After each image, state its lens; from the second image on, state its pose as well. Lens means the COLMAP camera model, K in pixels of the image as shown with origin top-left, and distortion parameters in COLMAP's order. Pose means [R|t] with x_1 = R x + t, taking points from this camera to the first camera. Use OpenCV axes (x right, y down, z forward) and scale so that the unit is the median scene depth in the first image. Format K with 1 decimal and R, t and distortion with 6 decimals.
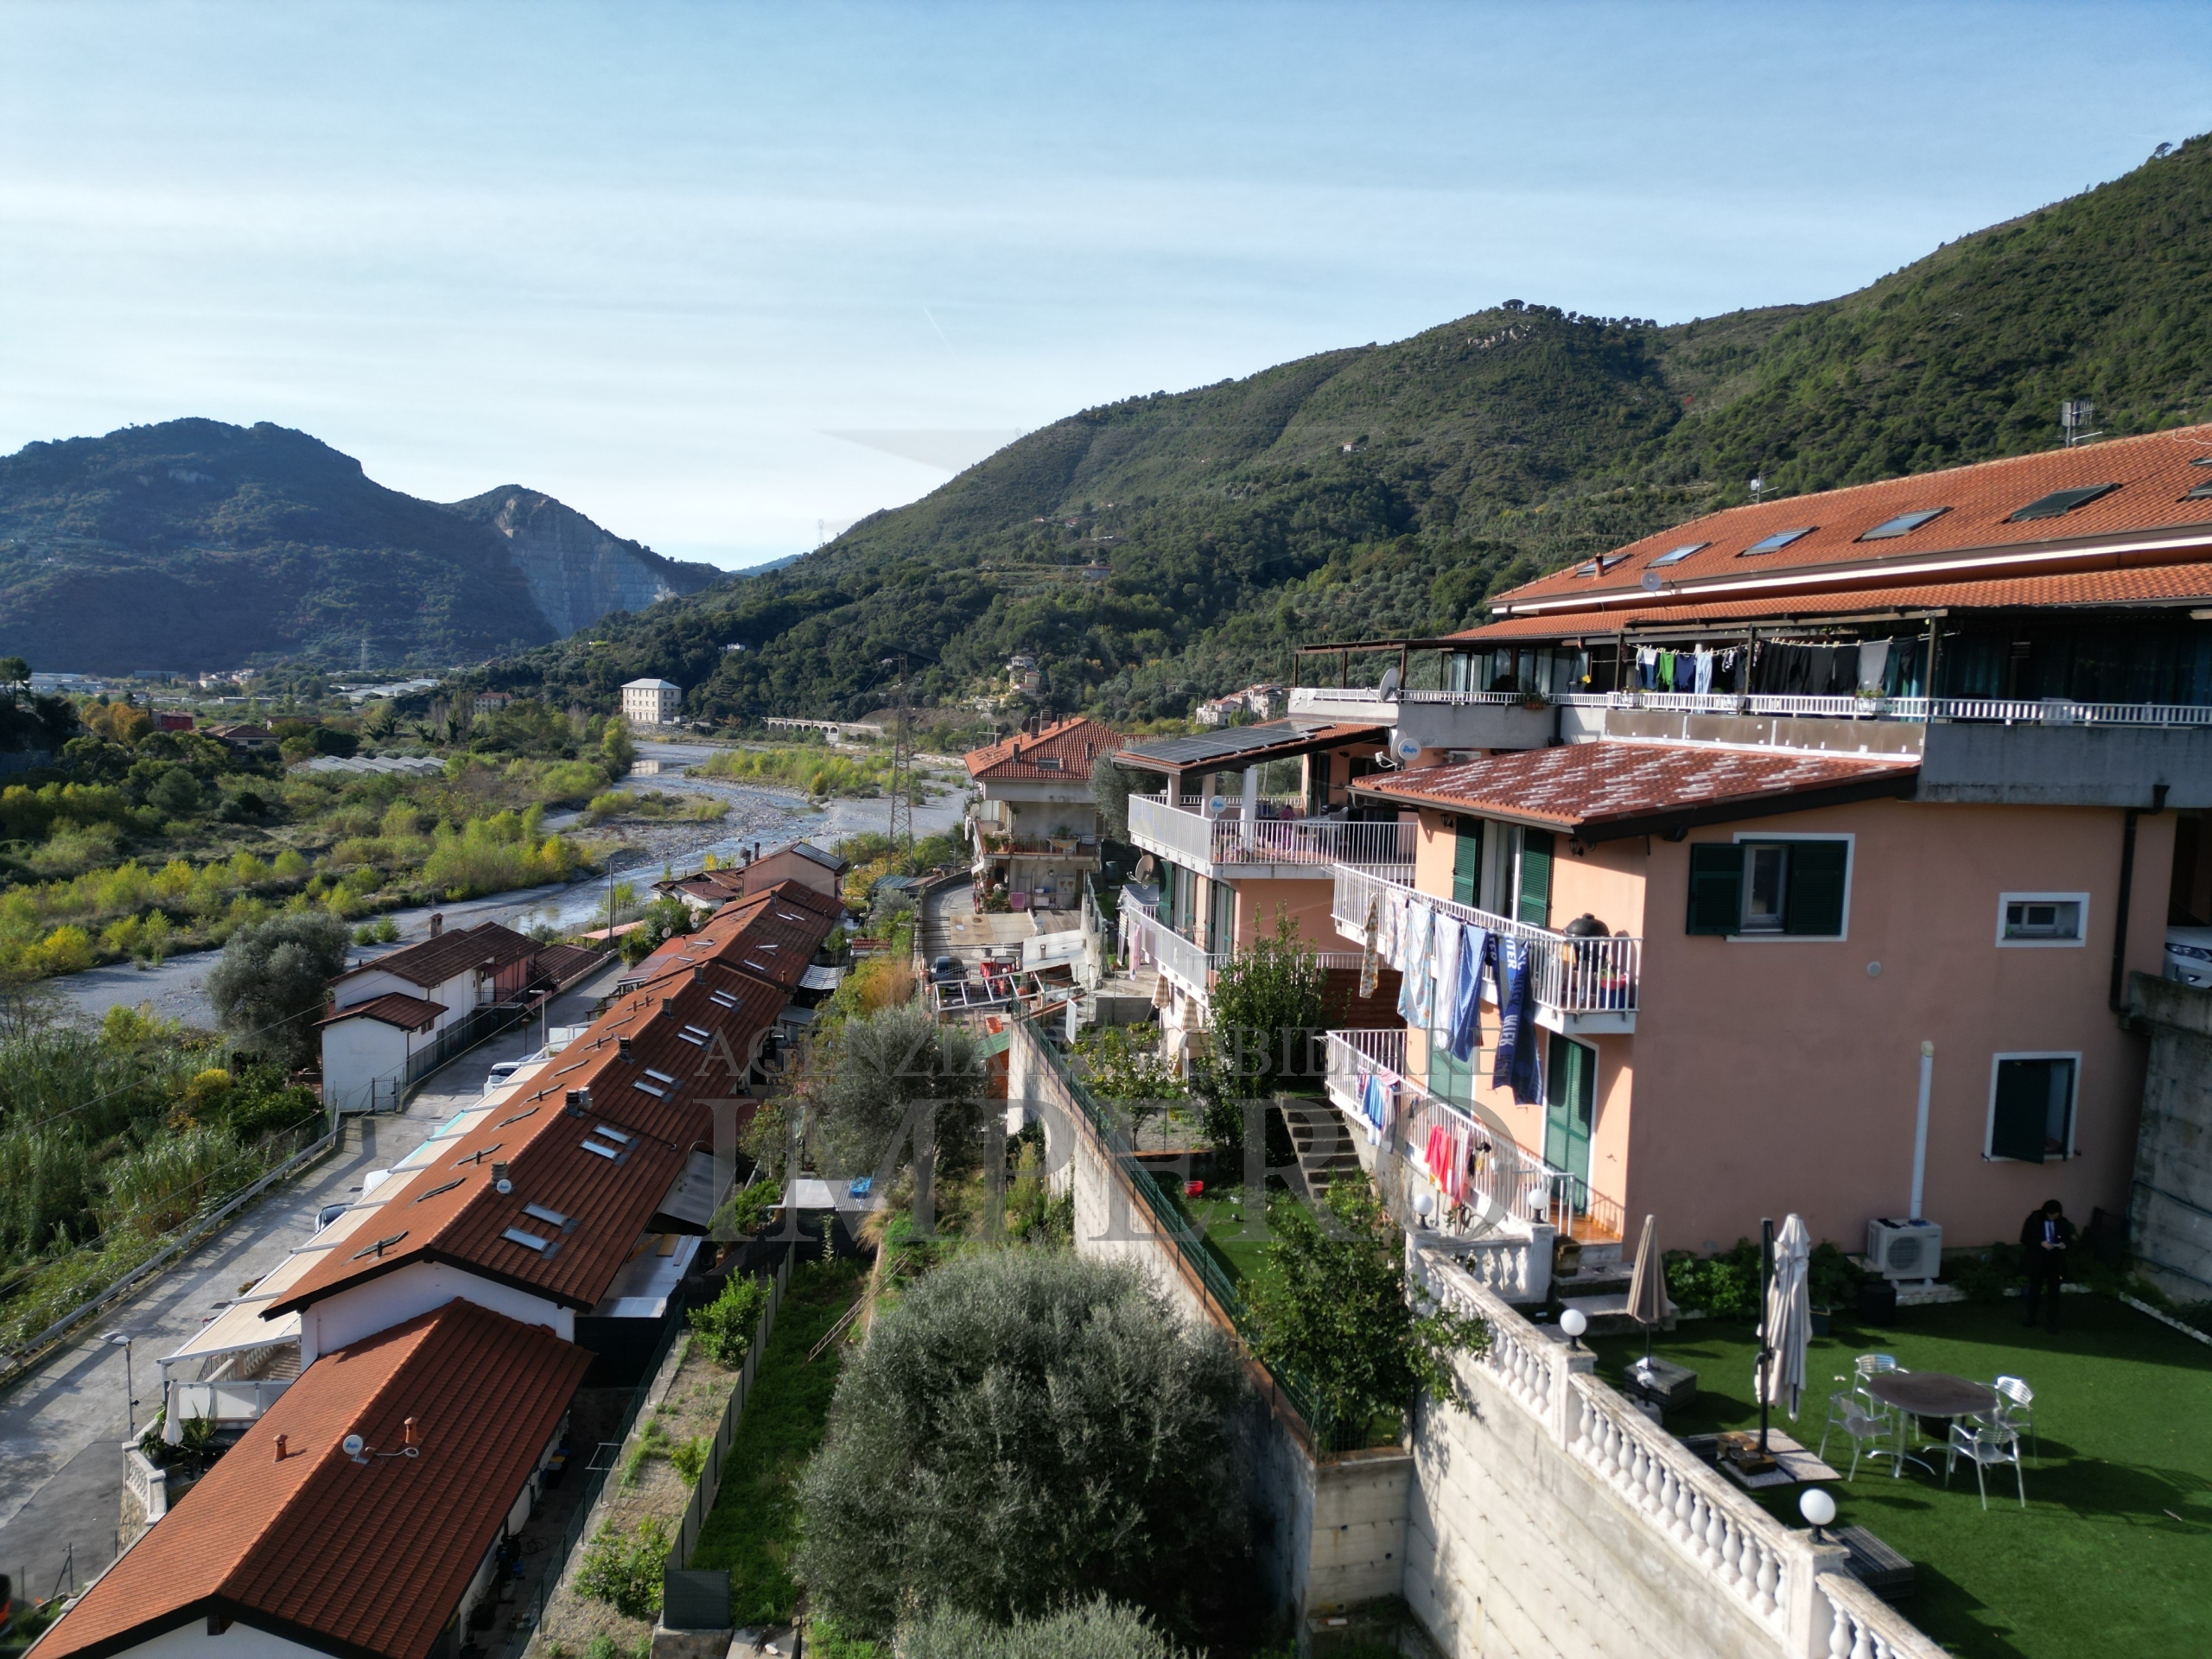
lens RADIAL K [[1538.5, 0, 1117.6], [0, 1538.5, 832.9], [0, 0, 1]] dist [0.079236, -0.066409]
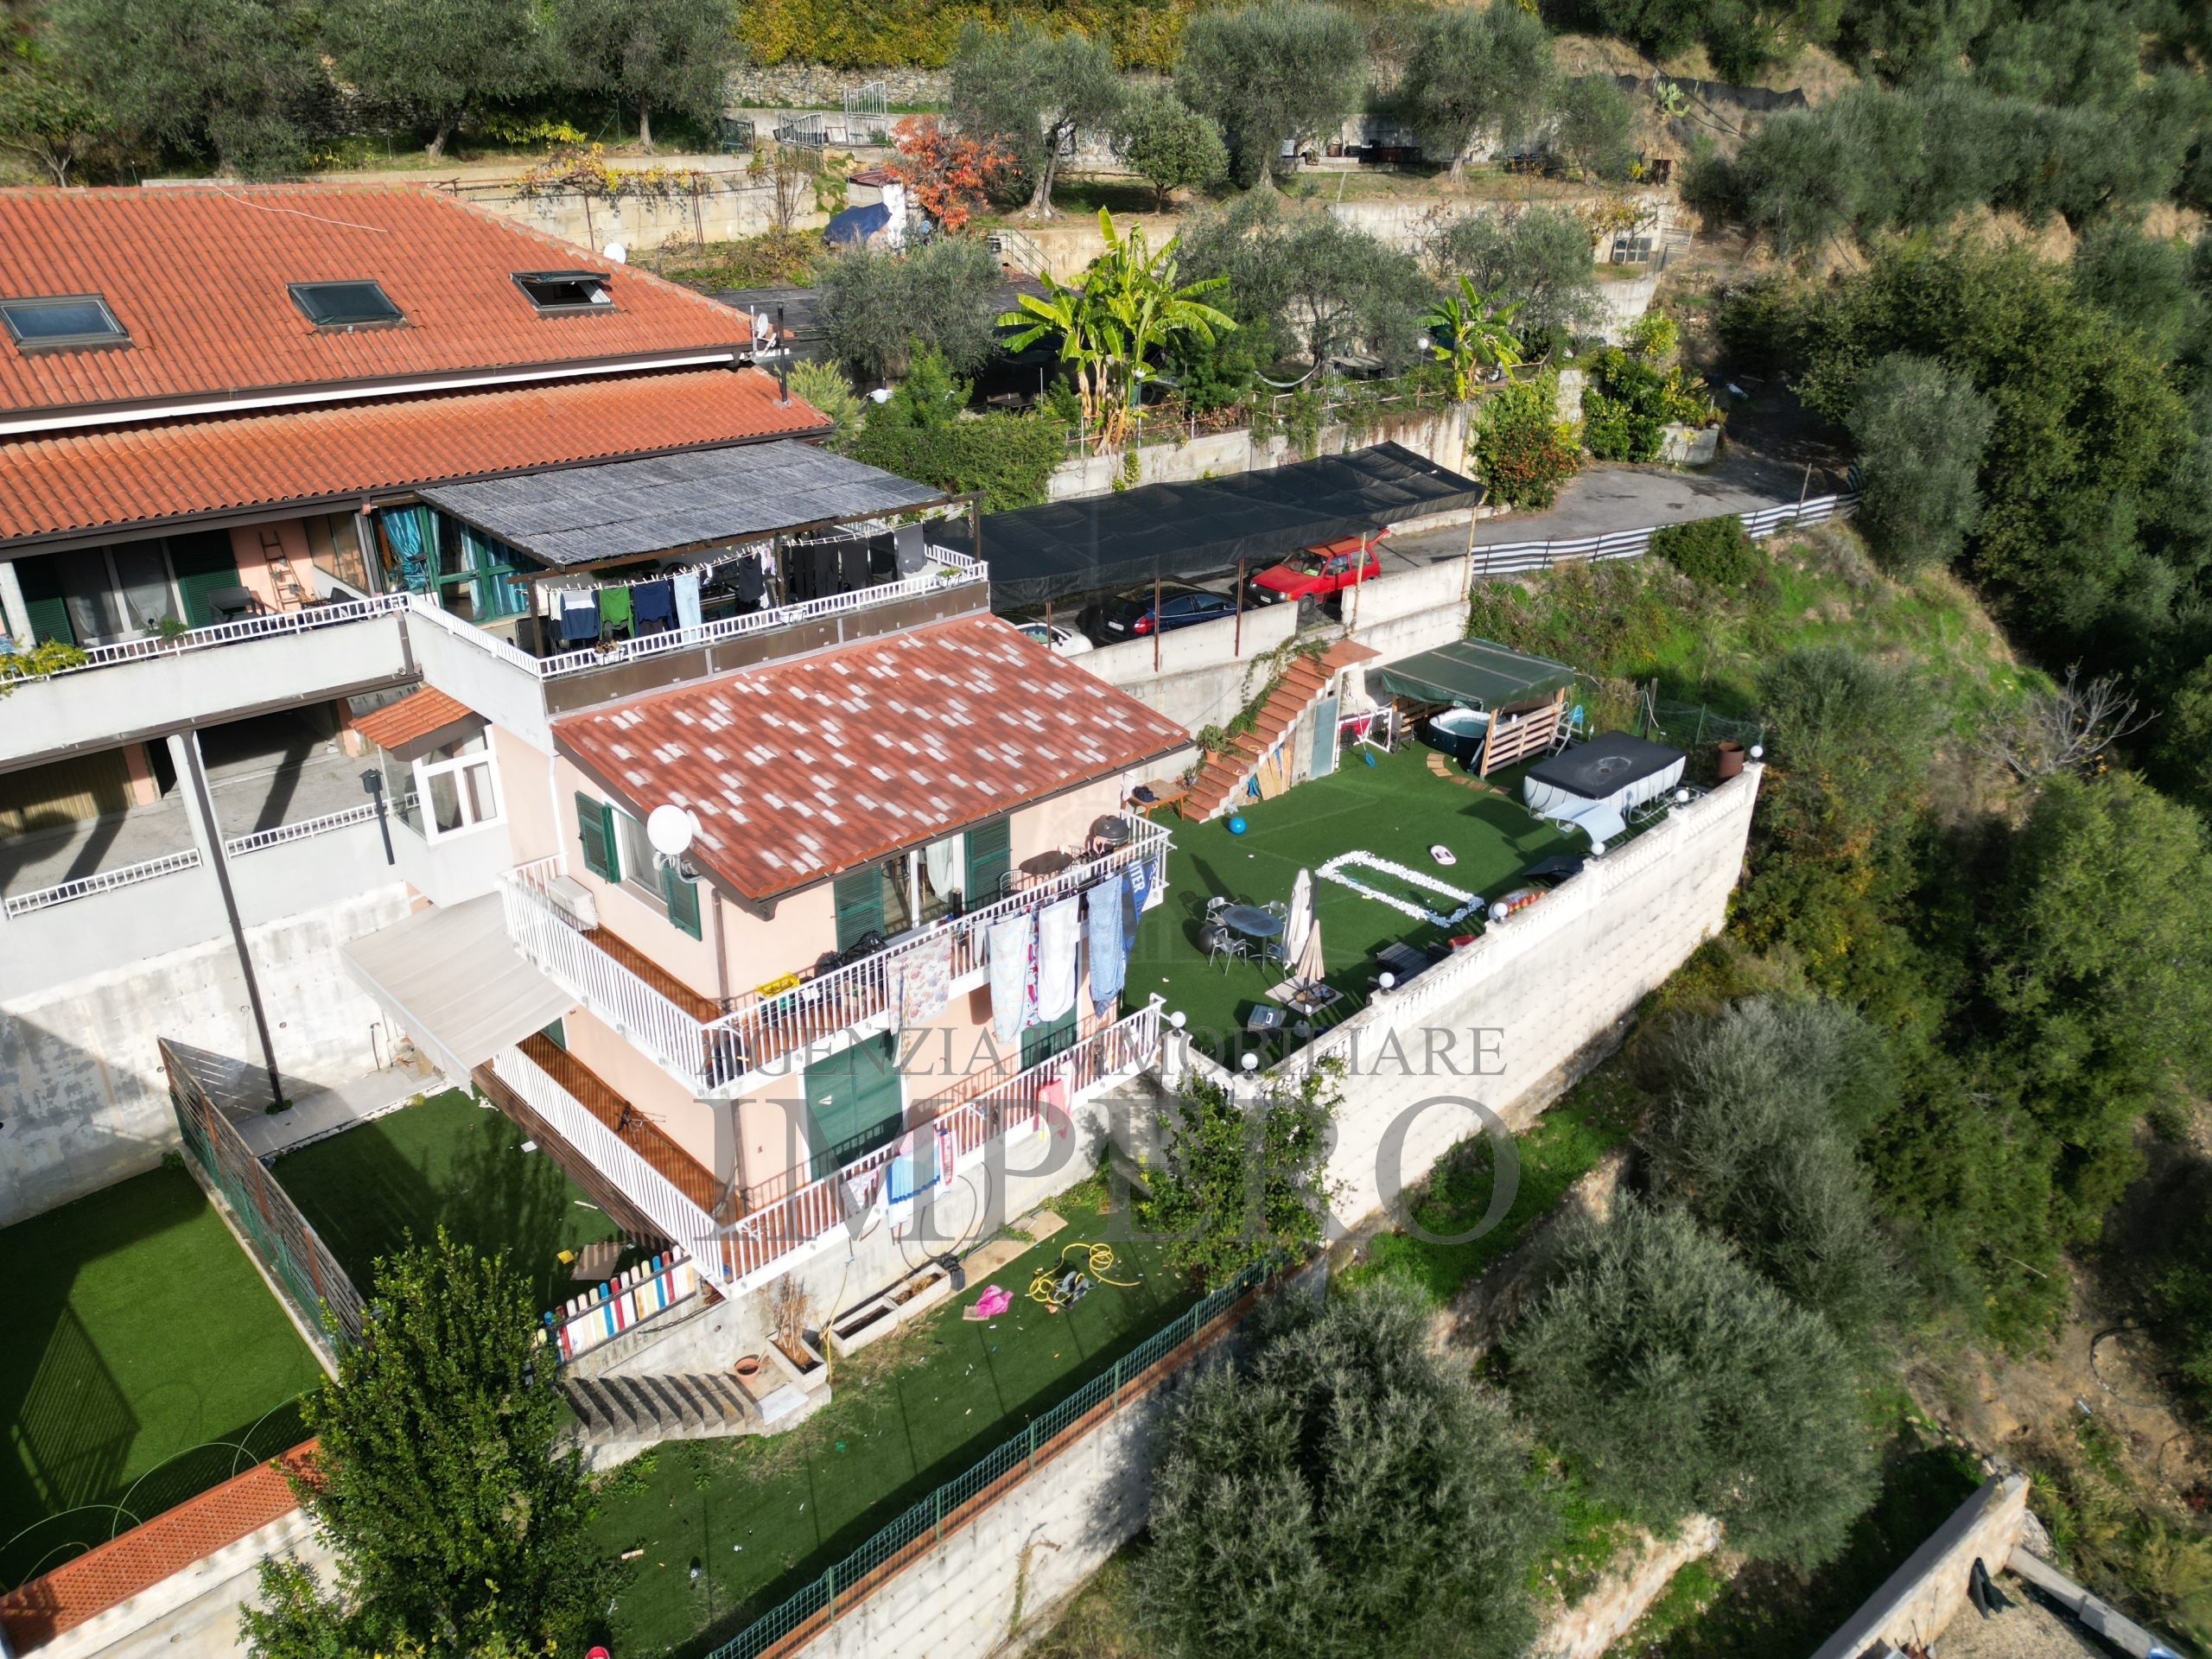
lens RADIAL K [[1538.5, 0, 1117.6], [0, 1538.5, 832.9], [0, 0, 1]] dist [0.079236, -0.066409]
pose [[-0.522877, -0.405834, 0.749598, -0.211791], [0.042203, 0.865986, 0.498285, -0.190610], [-0.851363, 0.292177, -0.435677, 0.559874]]
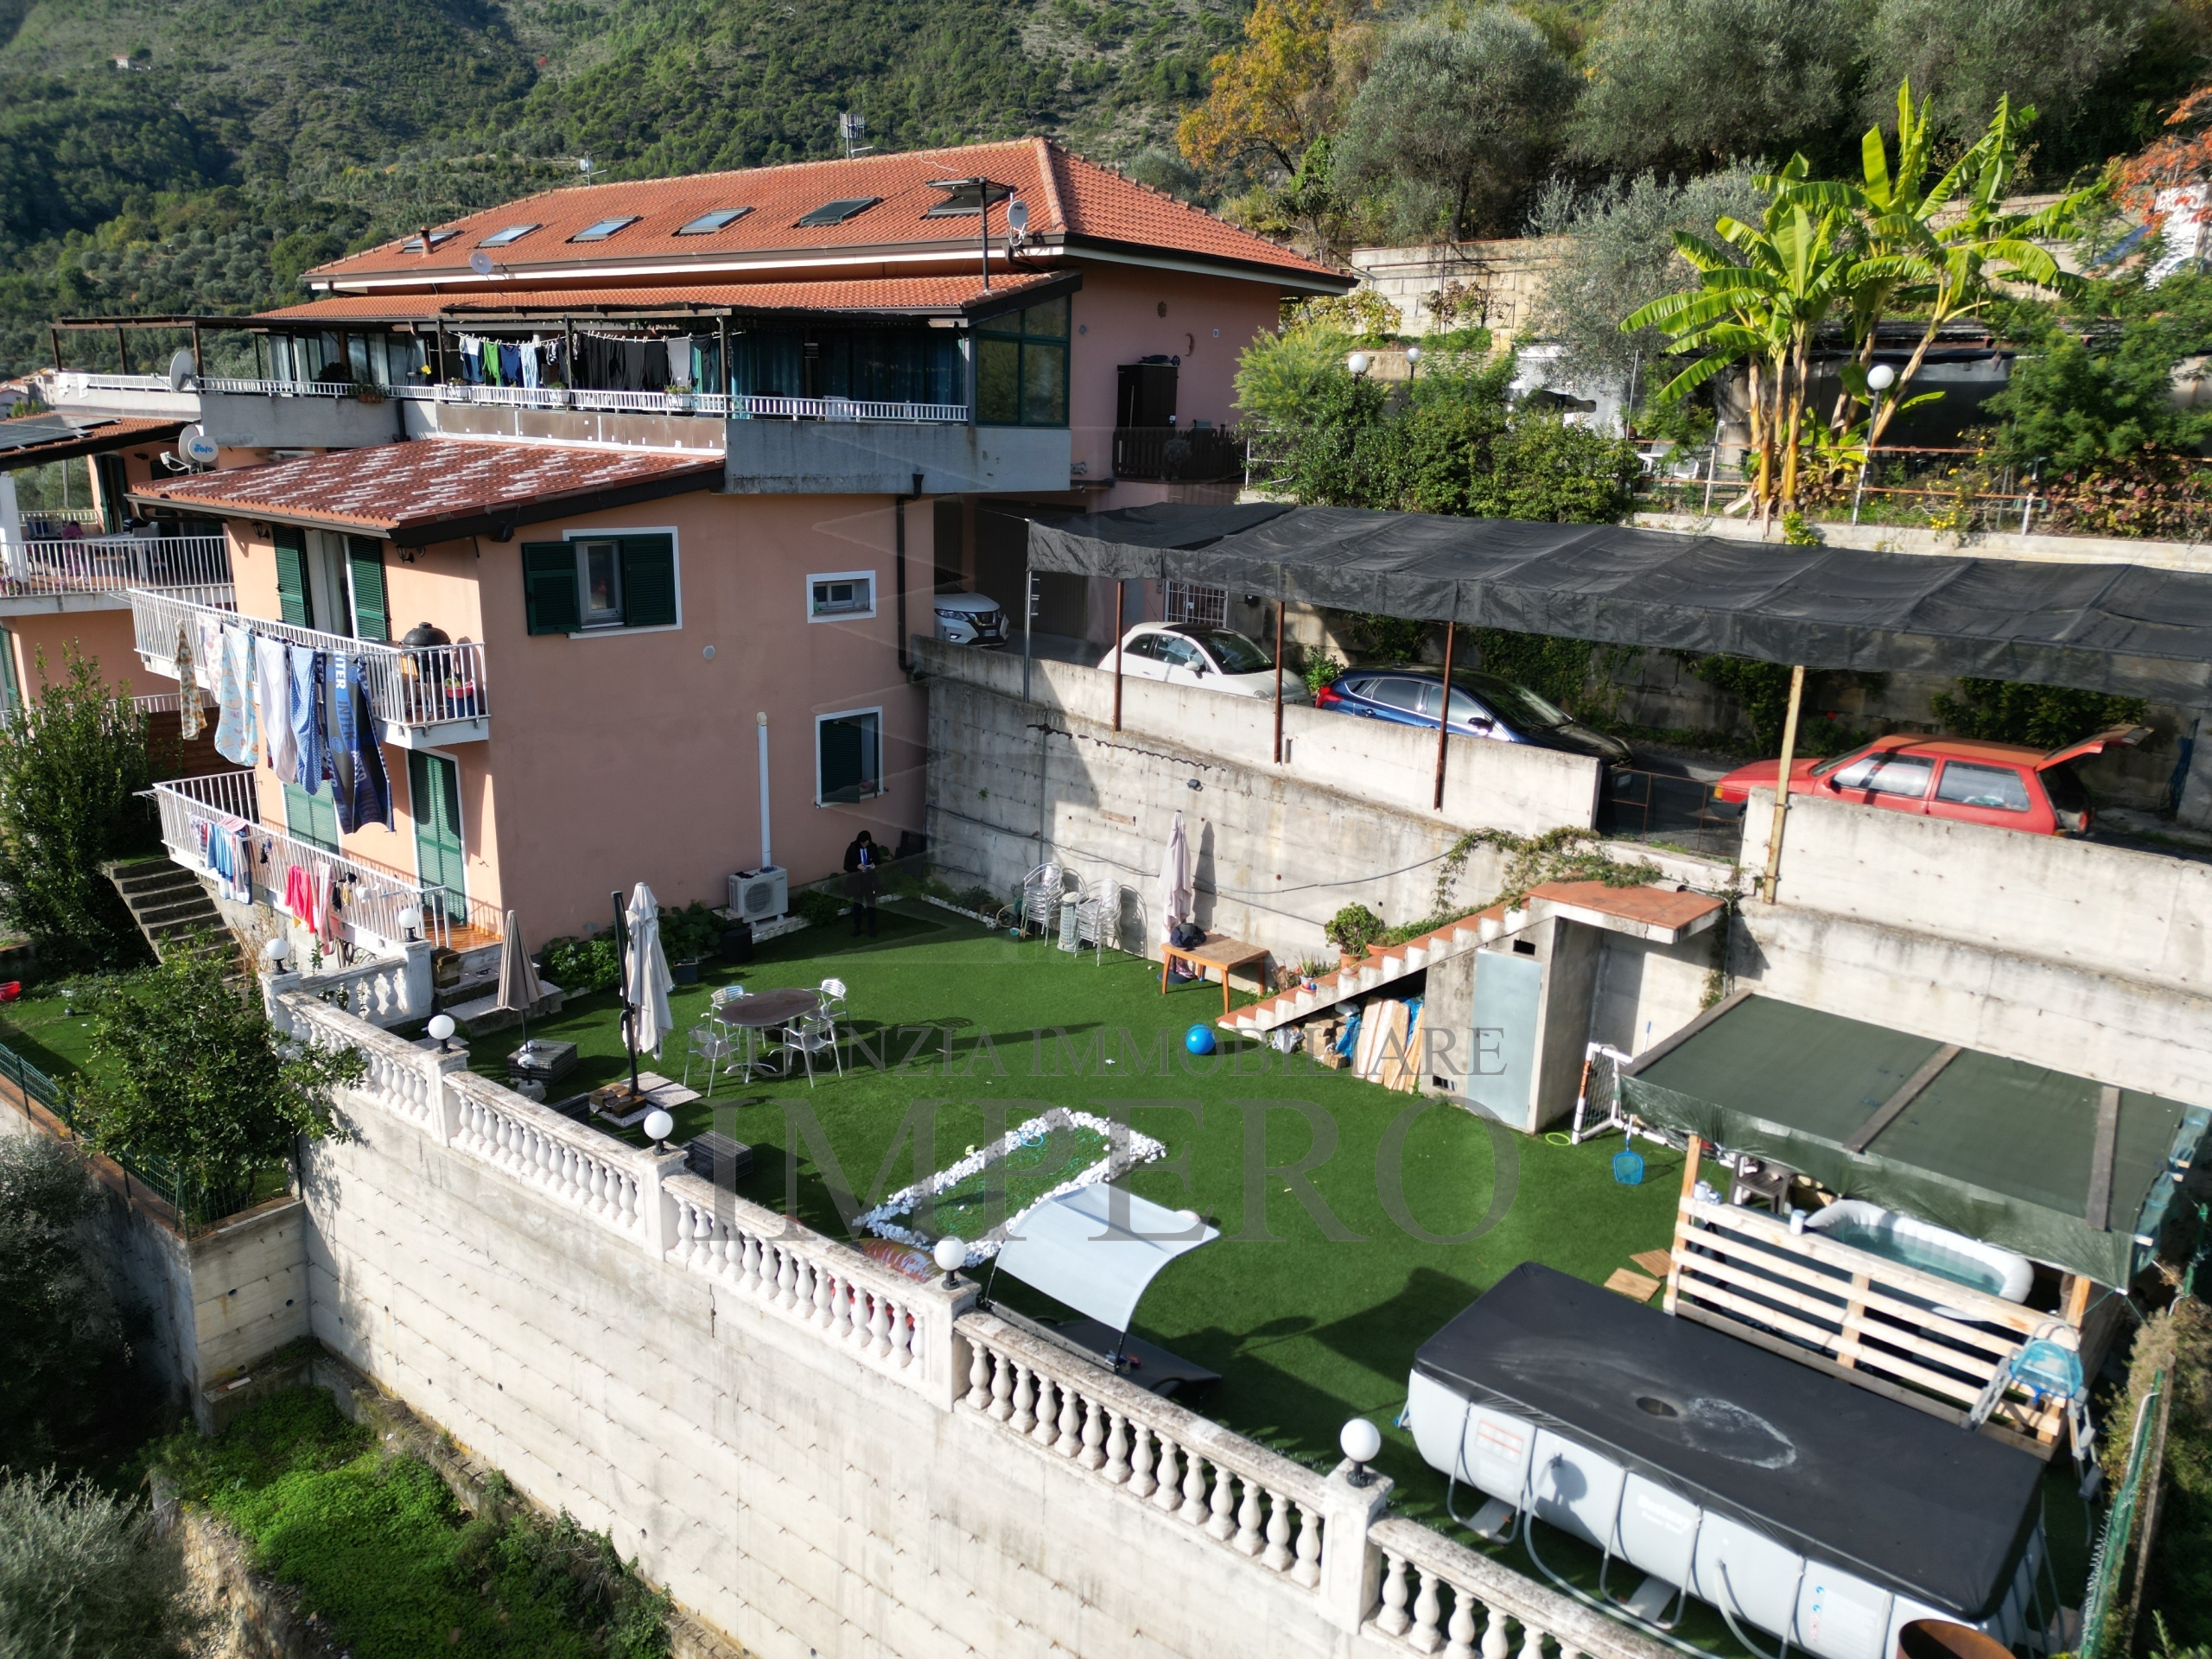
lens RADIAL K [[1538.5, 0, 1117.6], [0, 1538.5, 832.9], [0, 0, 1]] dist [0.079236, -0.066409]
pose [[0.785732, -0.165016, 0.596150, 0.015724], [0.050841, 0.977727, 0.203629, 0.001638], [-0.616474, -0.129689, 0.776622, -0.013454]]
